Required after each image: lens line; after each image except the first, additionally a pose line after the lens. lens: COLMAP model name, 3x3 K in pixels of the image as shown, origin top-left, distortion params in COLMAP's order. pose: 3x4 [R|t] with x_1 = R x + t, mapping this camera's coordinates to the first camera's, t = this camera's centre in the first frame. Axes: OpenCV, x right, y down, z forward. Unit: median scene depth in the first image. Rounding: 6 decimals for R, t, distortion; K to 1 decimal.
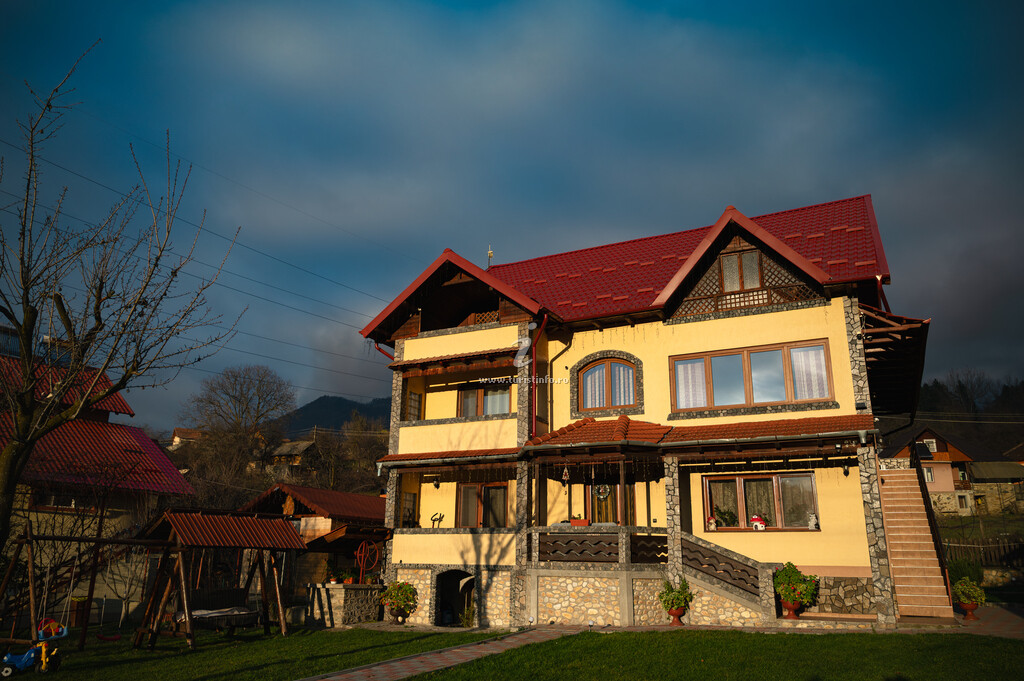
lens RADIAL K [[758.2, 0, 511.5], [0, 758.2, 338.0], [0, 0, 1]] dist [-0.011040, 0.002504]
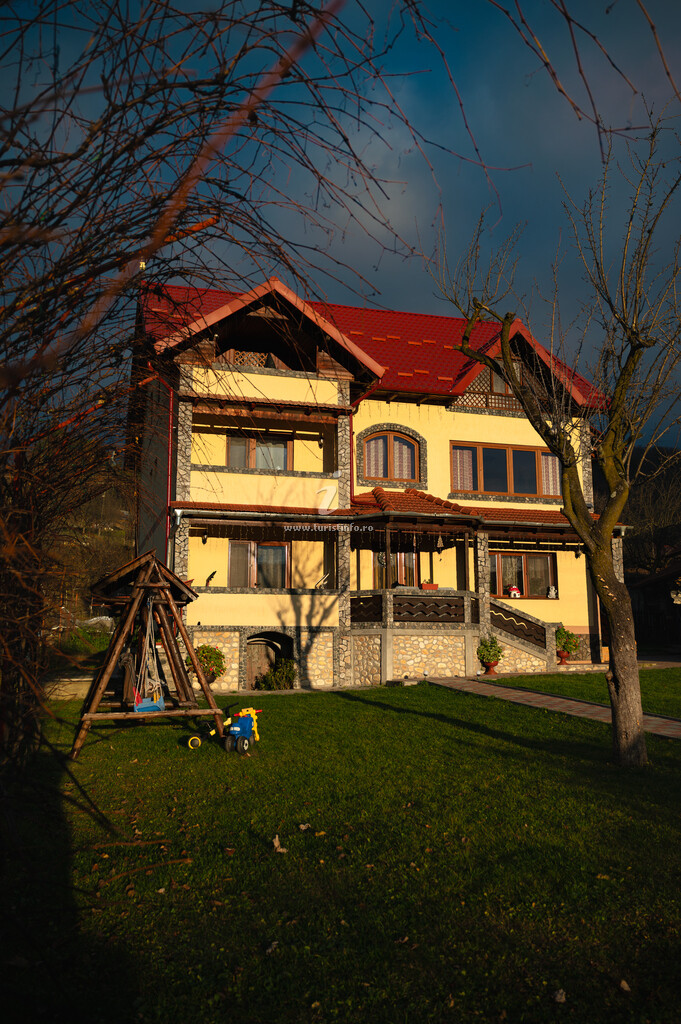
lens RADIAL K [[843.6, 0, 340.2], [0, 843.6, 512.3], [0, 0, 1]] dist [0.004435, -0.000966]
pose [[0.711466, 0.093512, 0.696471, -0.763125], [-0.190401, 0.979685, 0.062963, 0.081501], [-0.676434, -0.177405, 0.714818, 0.227782]]
